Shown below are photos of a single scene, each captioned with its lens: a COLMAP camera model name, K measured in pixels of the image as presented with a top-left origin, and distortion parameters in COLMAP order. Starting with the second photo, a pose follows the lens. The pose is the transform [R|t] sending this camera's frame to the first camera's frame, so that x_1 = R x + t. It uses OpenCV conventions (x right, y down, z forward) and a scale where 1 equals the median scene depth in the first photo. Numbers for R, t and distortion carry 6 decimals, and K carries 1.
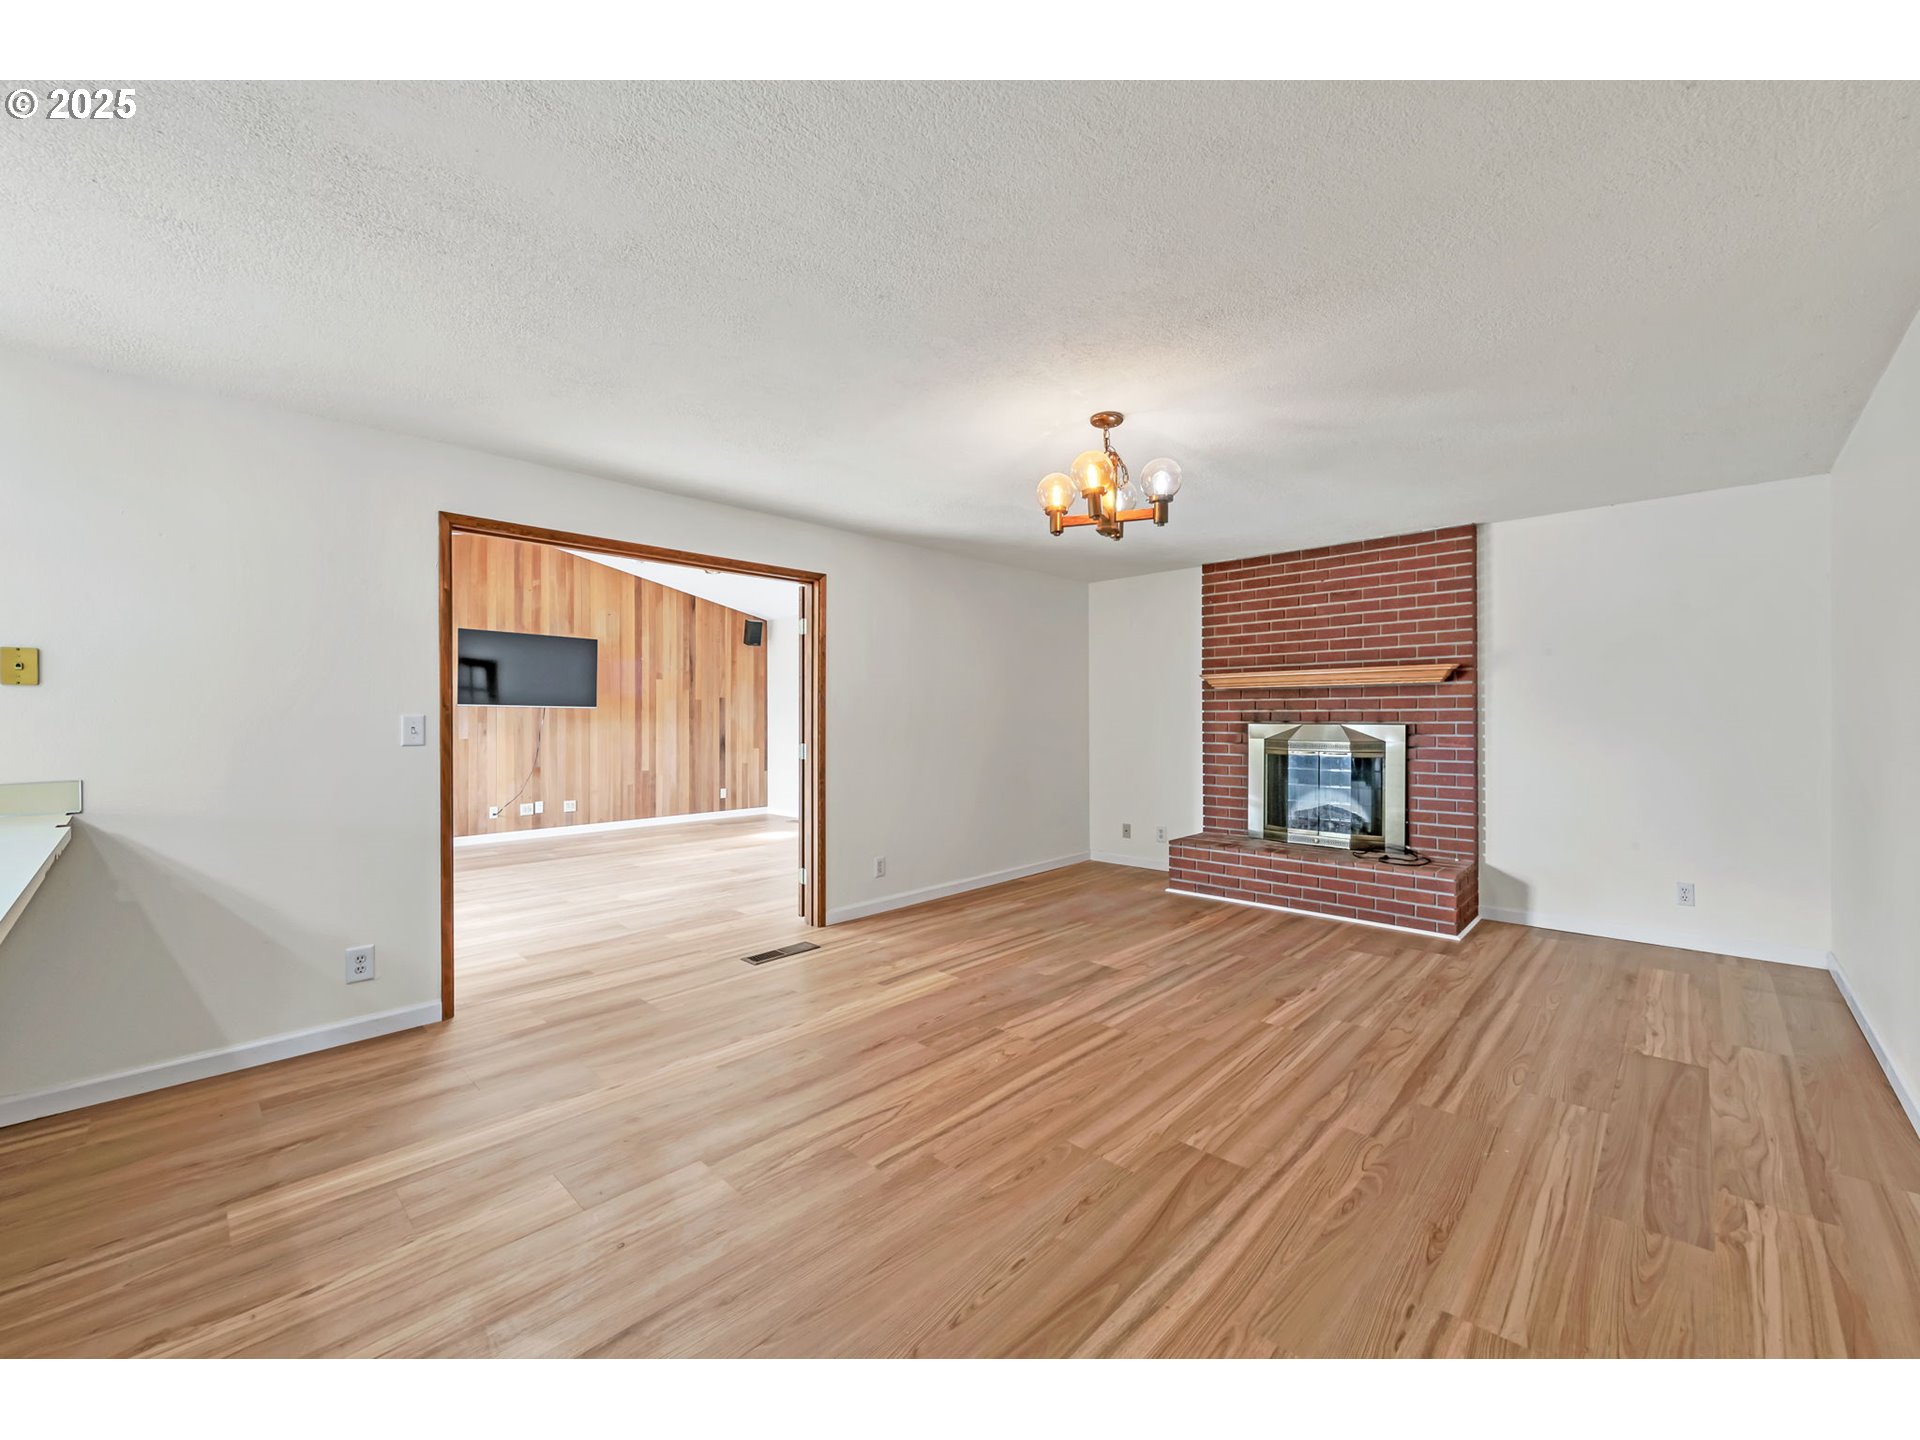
lens RADIAL K [[776.8, 0, 954.9], [0, 776.8, 717.9], [0, 0, 1]] dist [-0.000033, -0.002439]
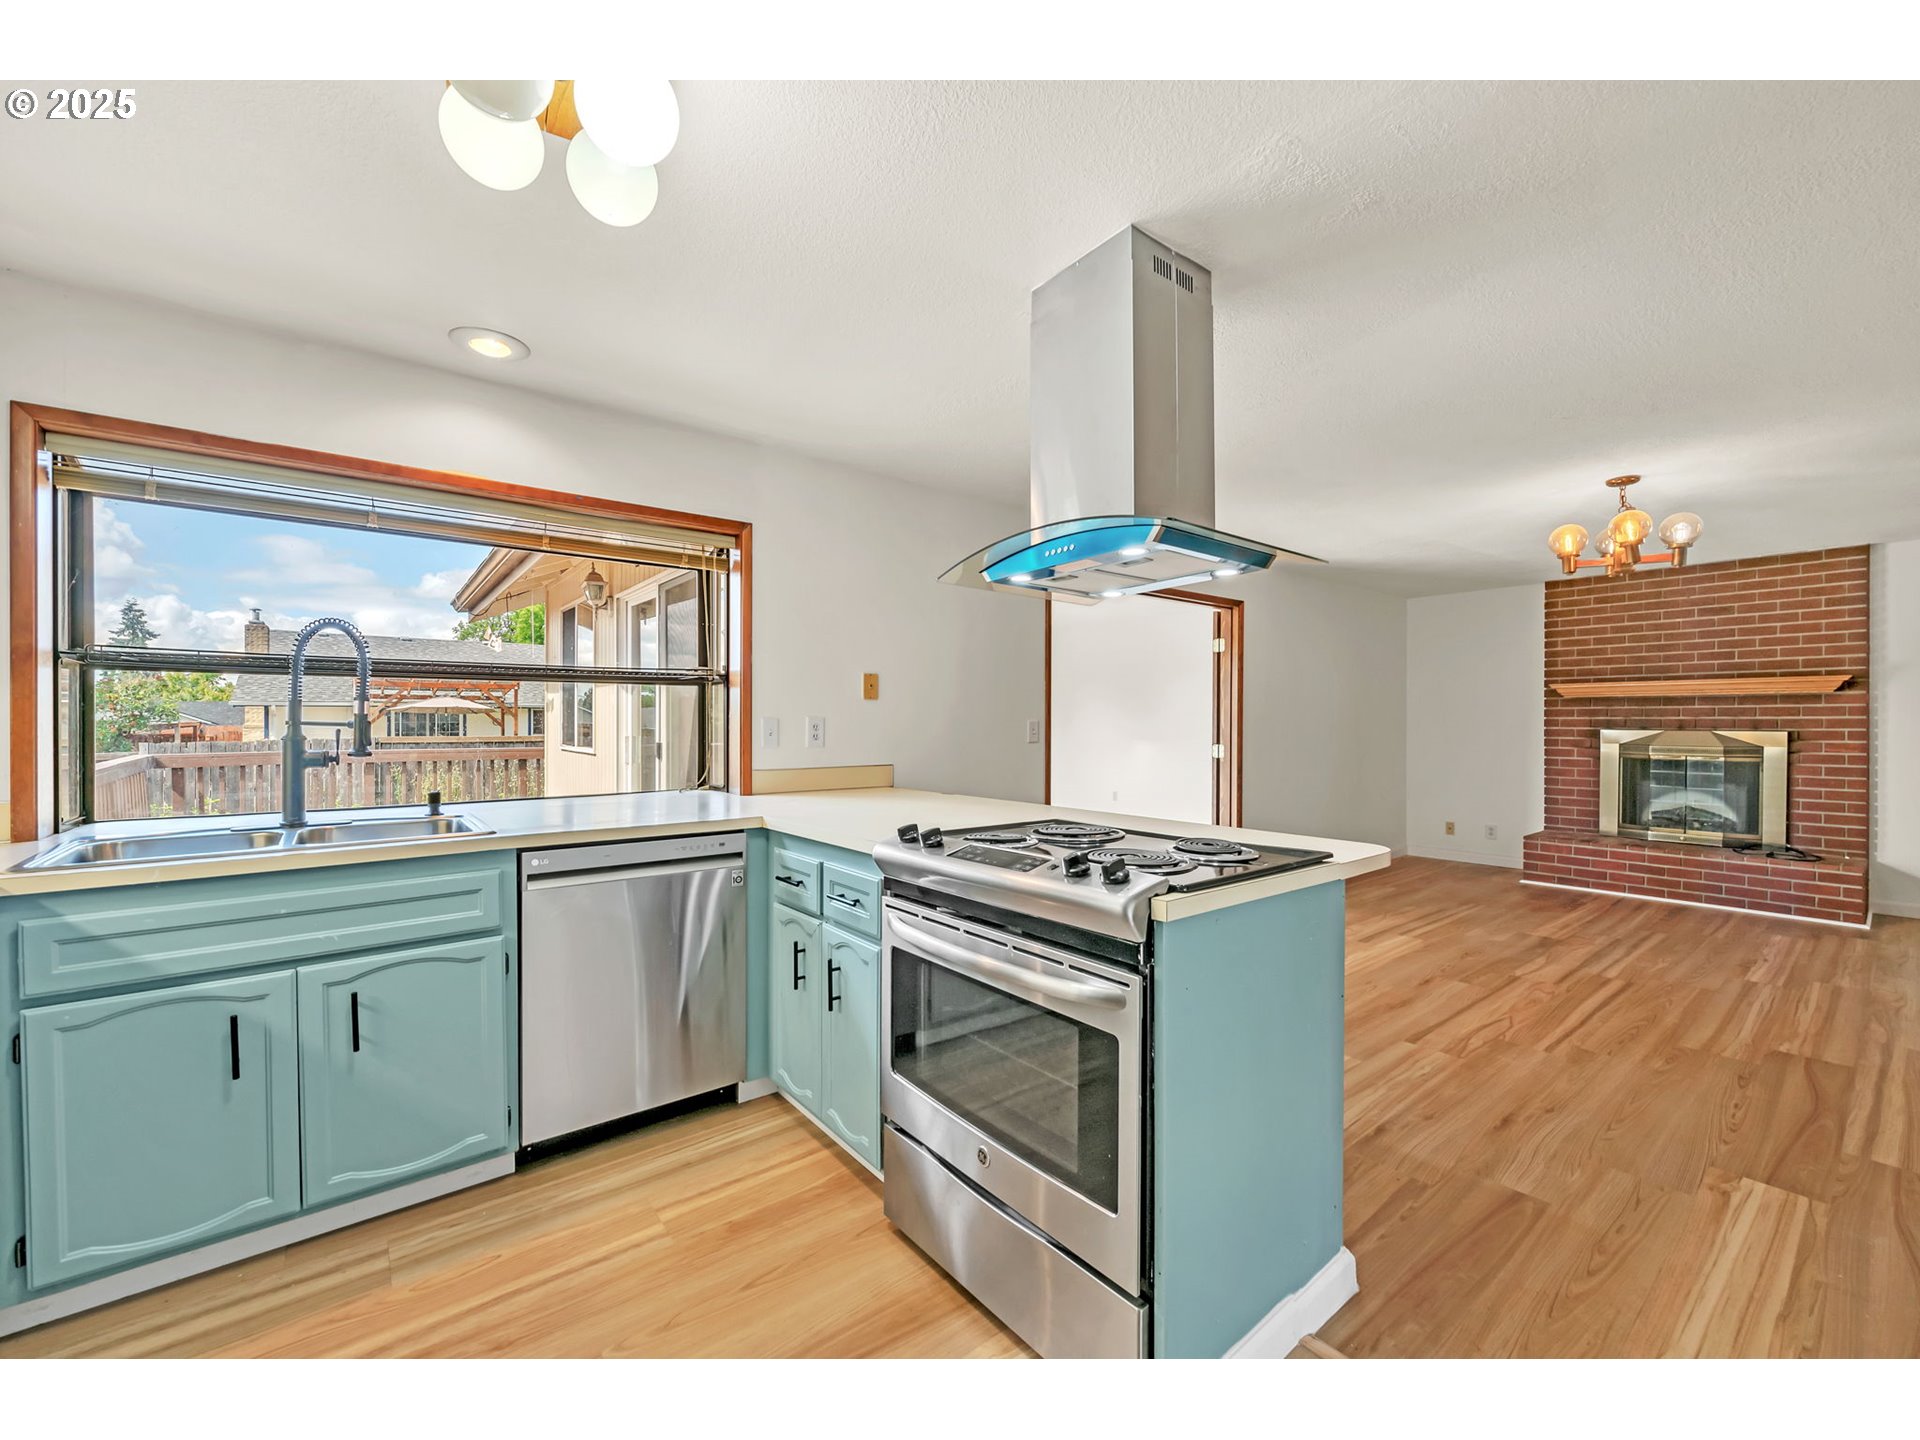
lens RADIAL K [[776.8, 0, 974.6], [0, 776.8, 725.7], [0, 0, 1]] dist [-0.000033, -0.002439]
pose [[0.991579, 0.004907, -0.129409, -0.397808], [-0.004309, 0.999979, 0.004895, 0.000427], [0.129430, -0.004296, 0.991579, -0.209239]]
